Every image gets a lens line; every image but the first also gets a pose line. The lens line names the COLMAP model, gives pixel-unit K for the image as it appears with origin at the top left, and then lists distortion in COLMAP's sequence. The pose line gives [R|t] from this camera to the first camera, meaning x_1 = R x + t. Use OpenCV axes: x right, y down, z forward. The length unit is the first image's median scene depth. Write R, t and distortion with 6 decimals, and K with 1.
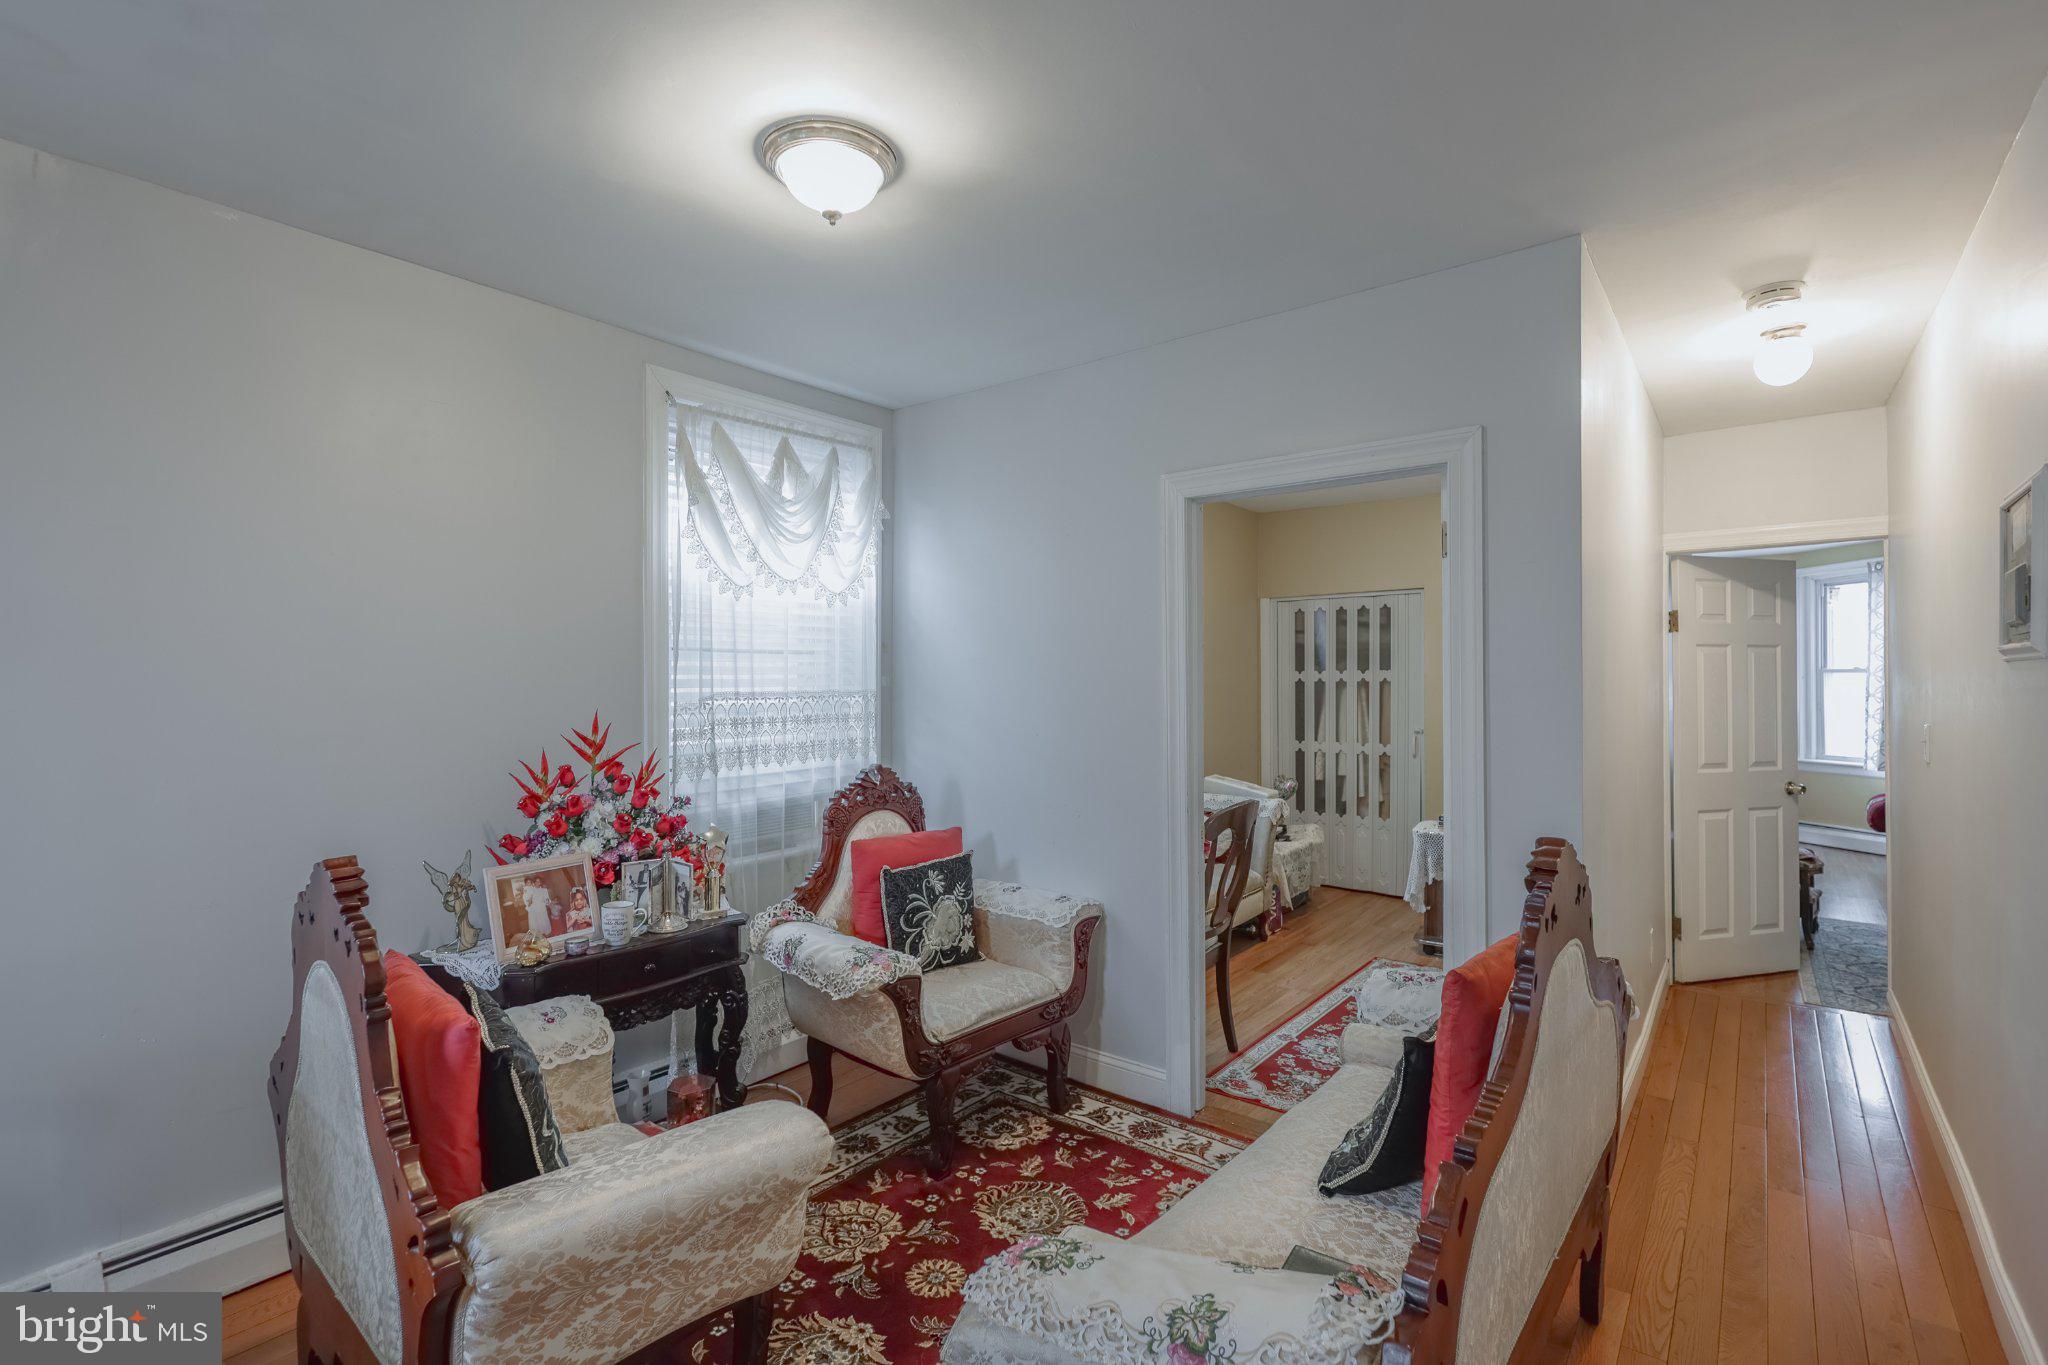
lens RADIAL K [[945.8, 0, 1026.9], [0, 945.8, 688.6], [0, 0, 1]] dist [-0.005294, 0.000509]
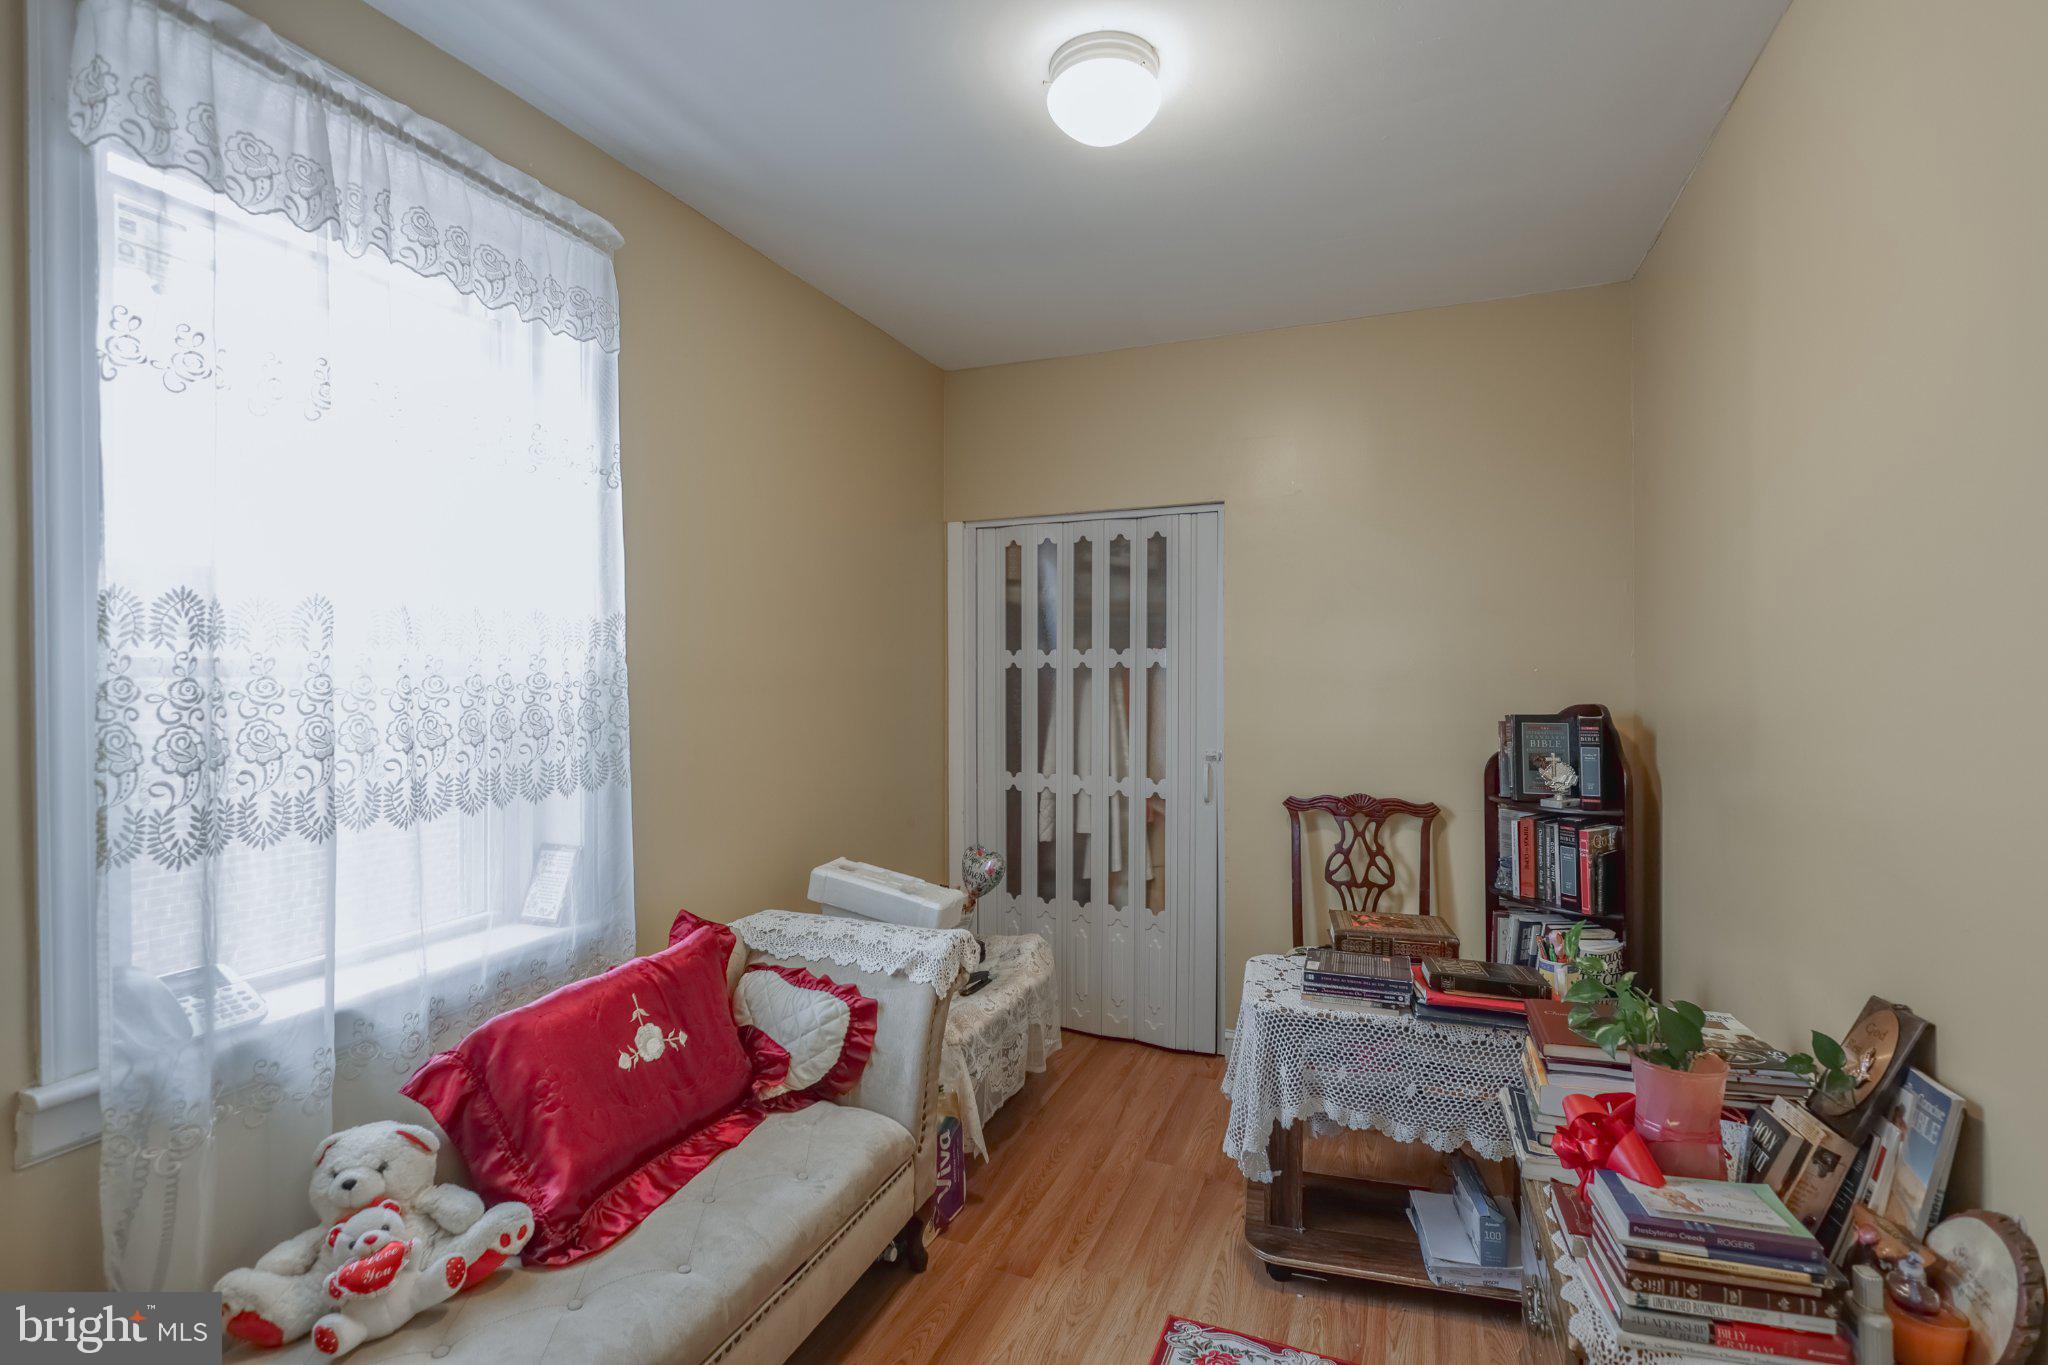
lens RADIAL K [[945.8, 0, 1024.0], [0, 945.8, 682.7], [0, 0, 1]] dist [-0.005294, 0.000509]
pose [[0.963051, 0.002012, 0.269312, 0.145940], [-0.001795, 0.999998, -0.001053, 0.001760], [-0.269313, 0.000530, 0.963052, 0.463867]]
